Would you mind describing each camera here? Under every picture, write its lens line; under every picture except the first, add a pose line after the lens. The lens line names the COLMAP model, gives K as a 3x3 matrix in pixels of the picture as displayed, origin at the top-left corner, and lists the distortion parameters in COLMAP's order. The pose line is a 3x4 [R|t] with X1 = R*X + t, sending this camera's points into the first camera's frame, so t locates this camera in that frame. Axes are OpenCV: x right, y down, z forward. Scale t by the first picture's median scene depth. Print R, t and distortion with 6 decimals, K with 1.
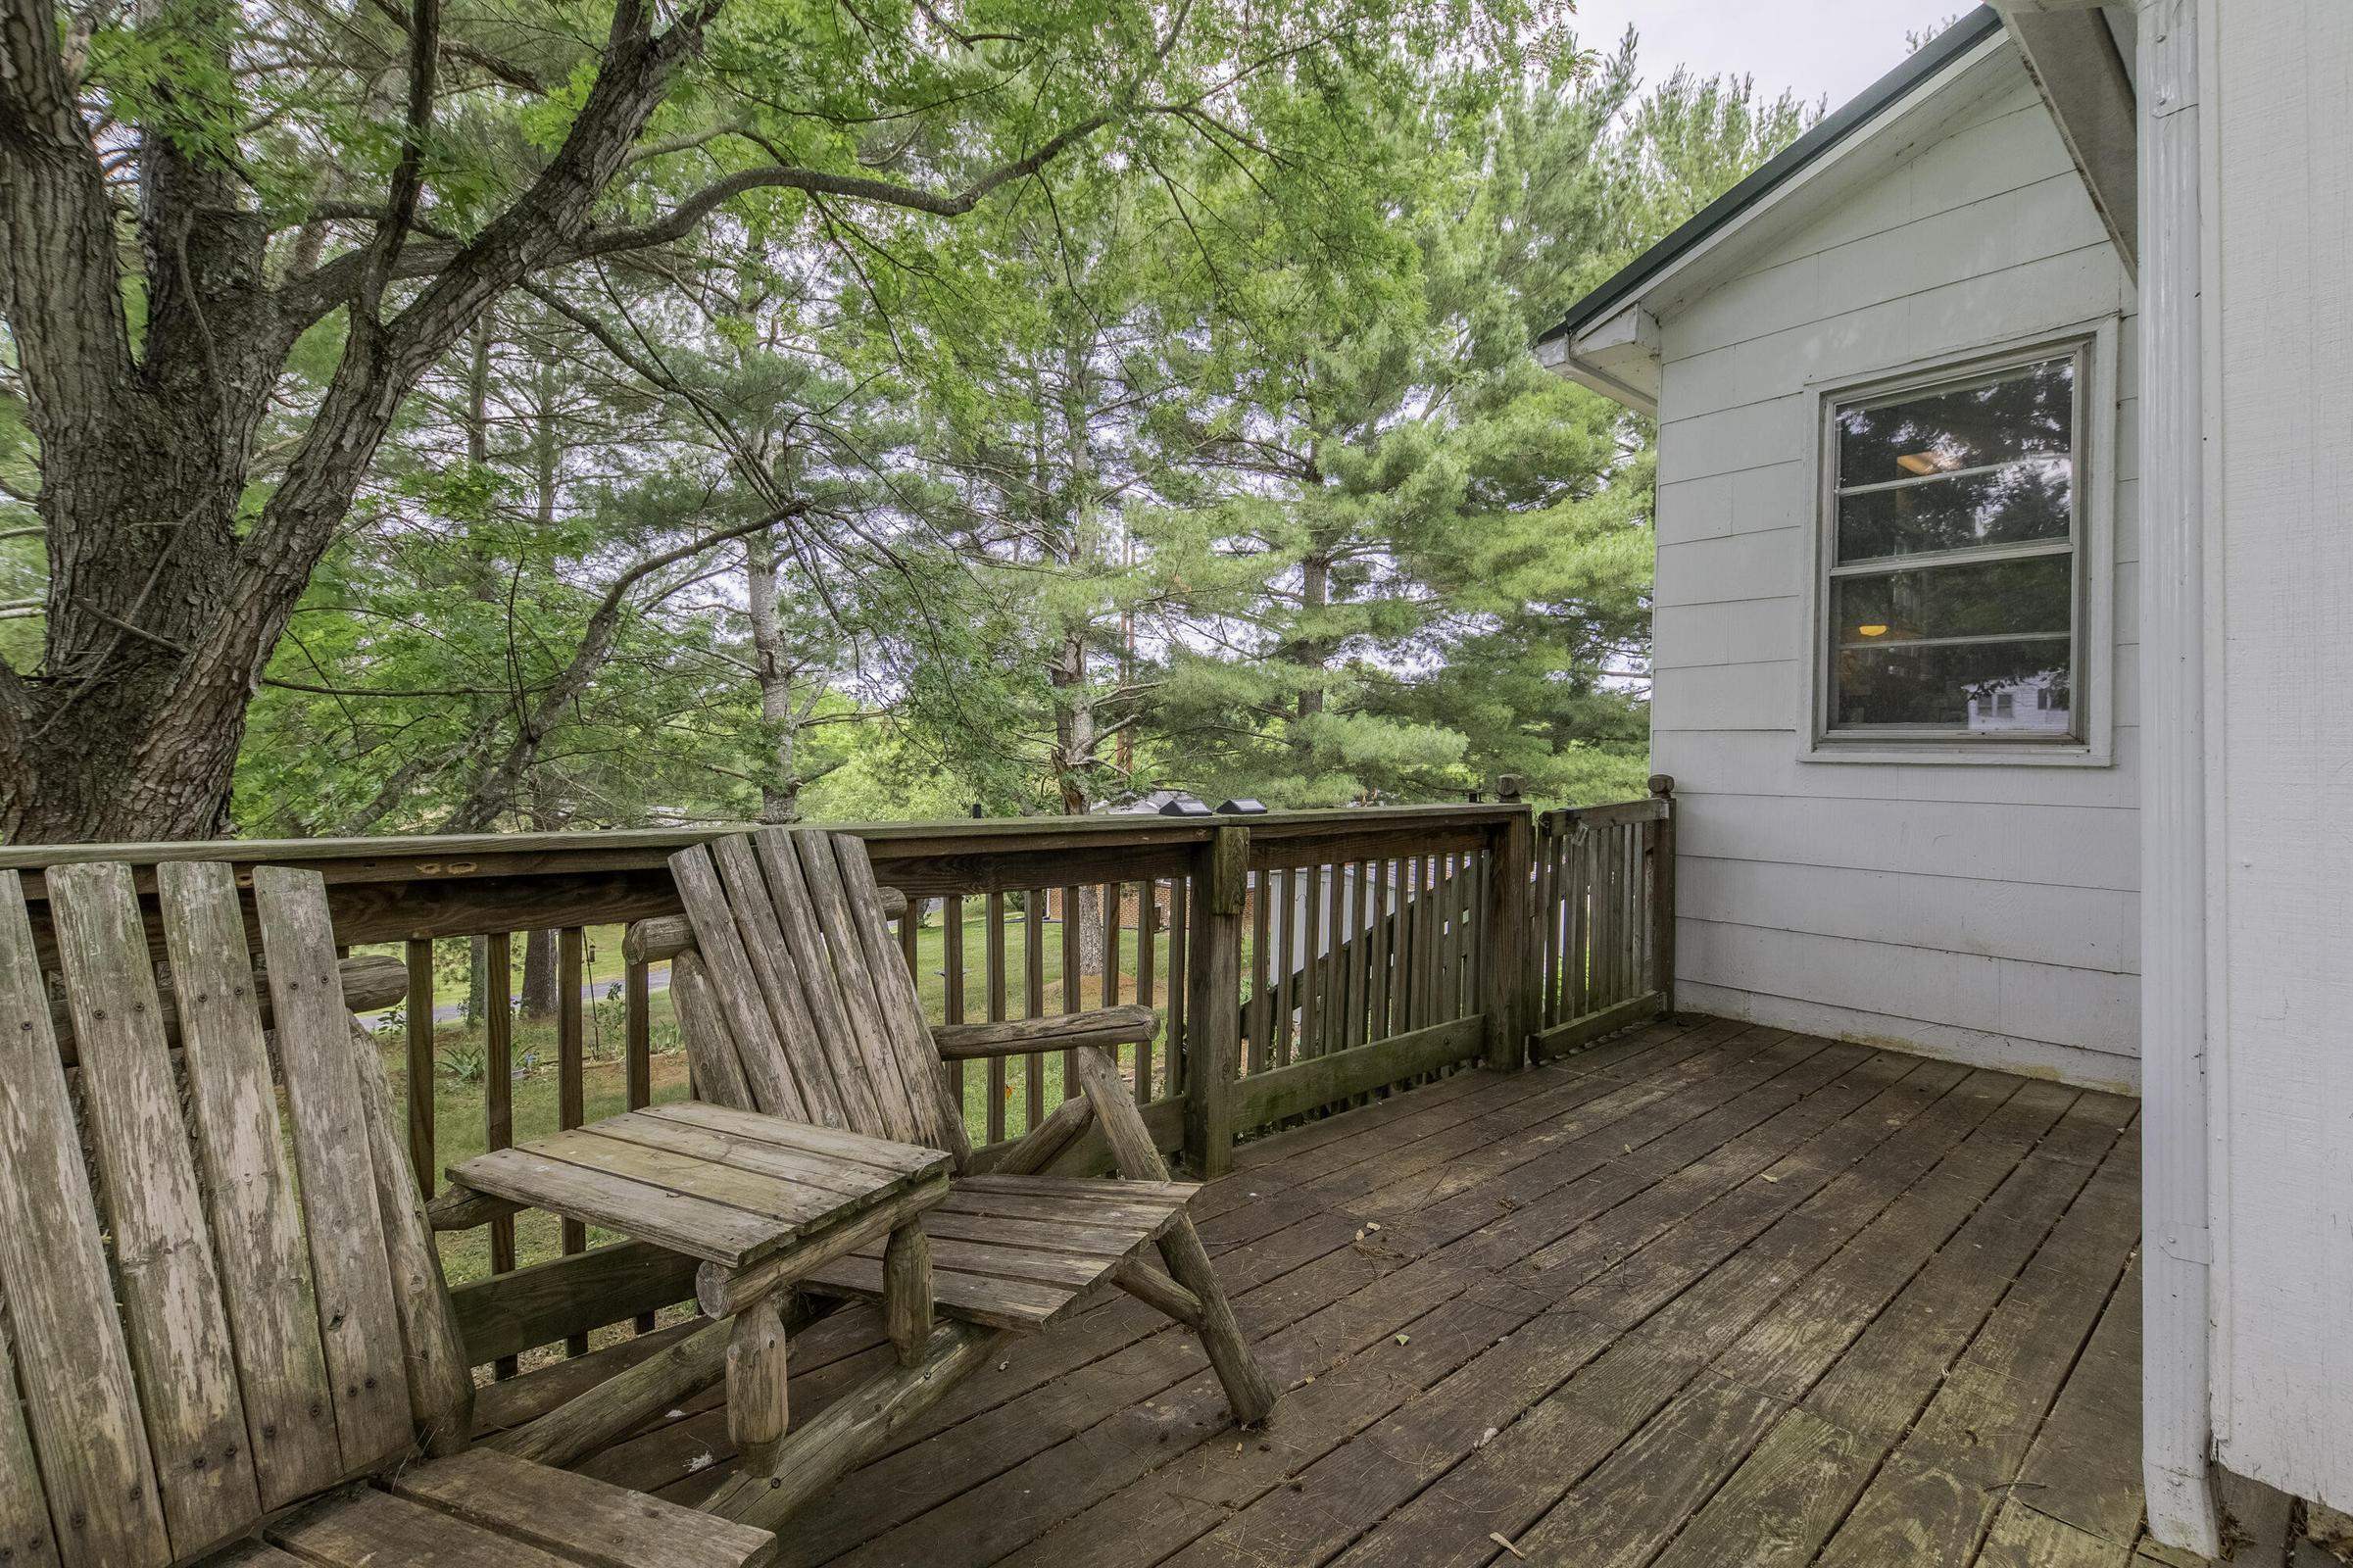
lens RADIAL K [[1029.4, 0, 1174.8], [0, 1029.4, 782.8], [0, 0, 1]] dist [0.004824, -0.001439]
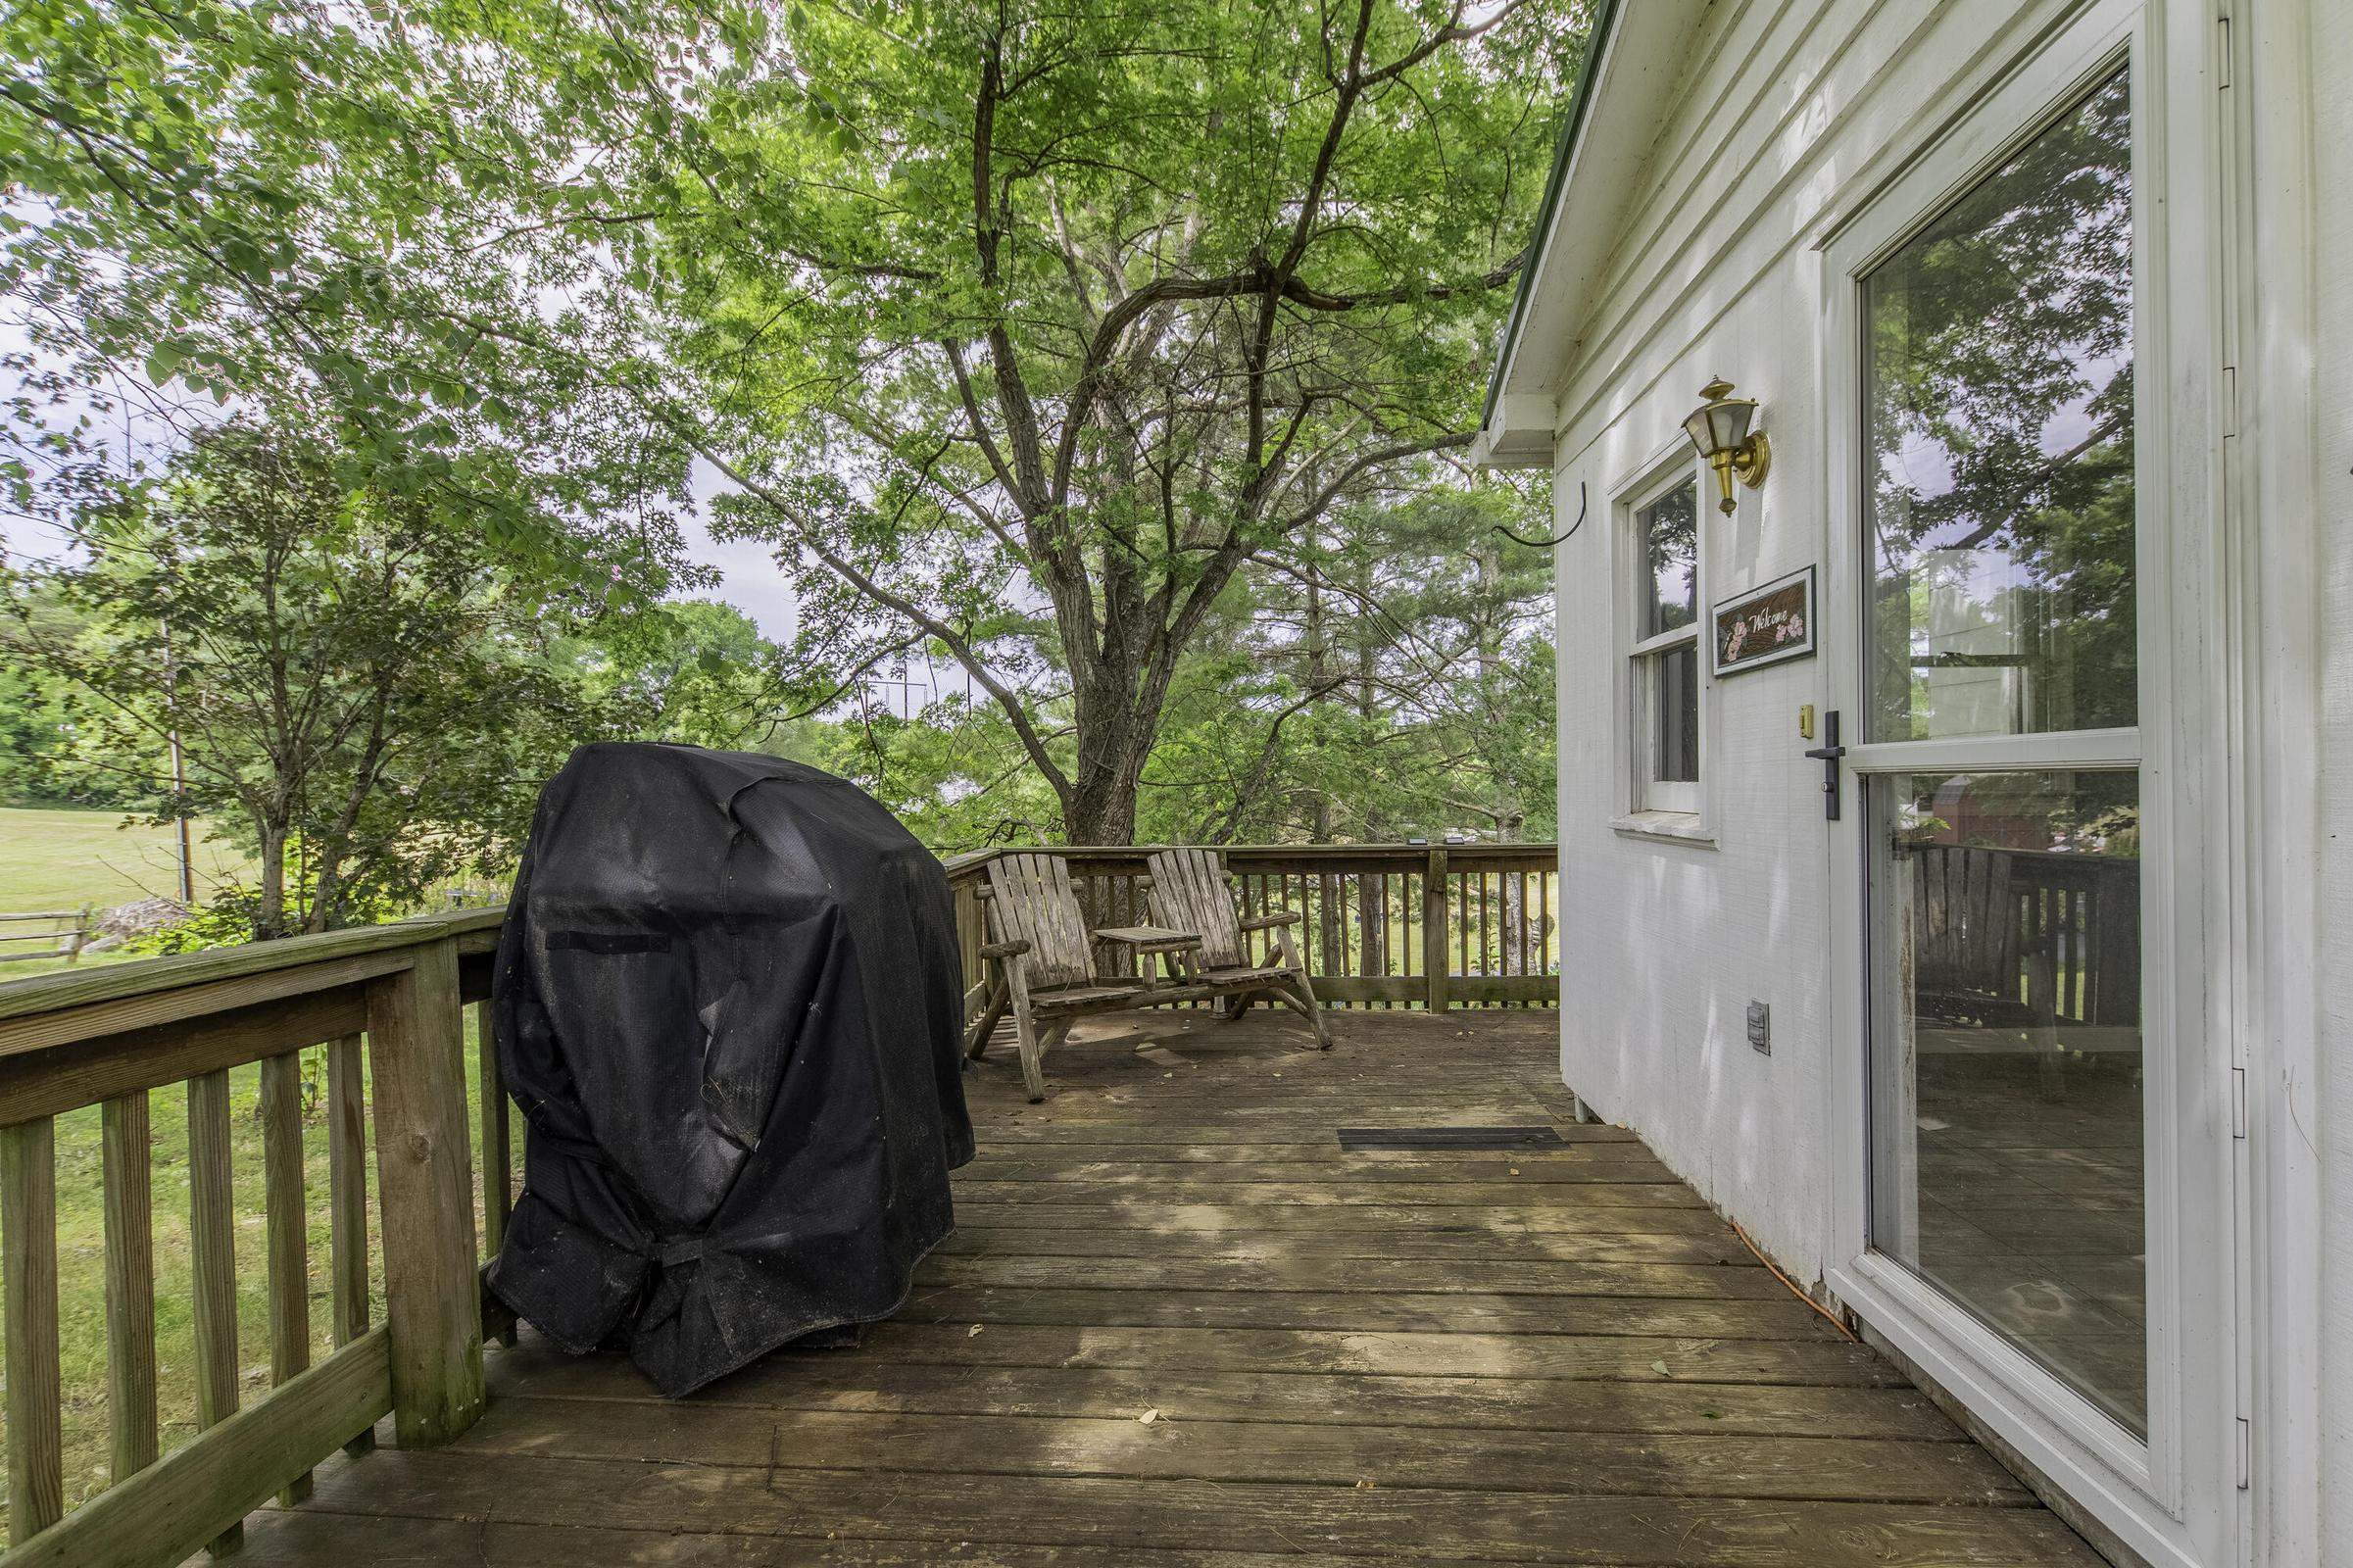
lens RADIAL K [[1029.4, 0, 1175.7], [0, 1029.4, 791.9], [0, 0, 1]] dist [0.004824, -0.001439]
pose [[0.716881, -0.017847, -0.696967, 1.249911], [0.012165, 0.999840, -0.013090, -0.074958], [0.697089, 0.000905, 0.716984, -0.951379]]
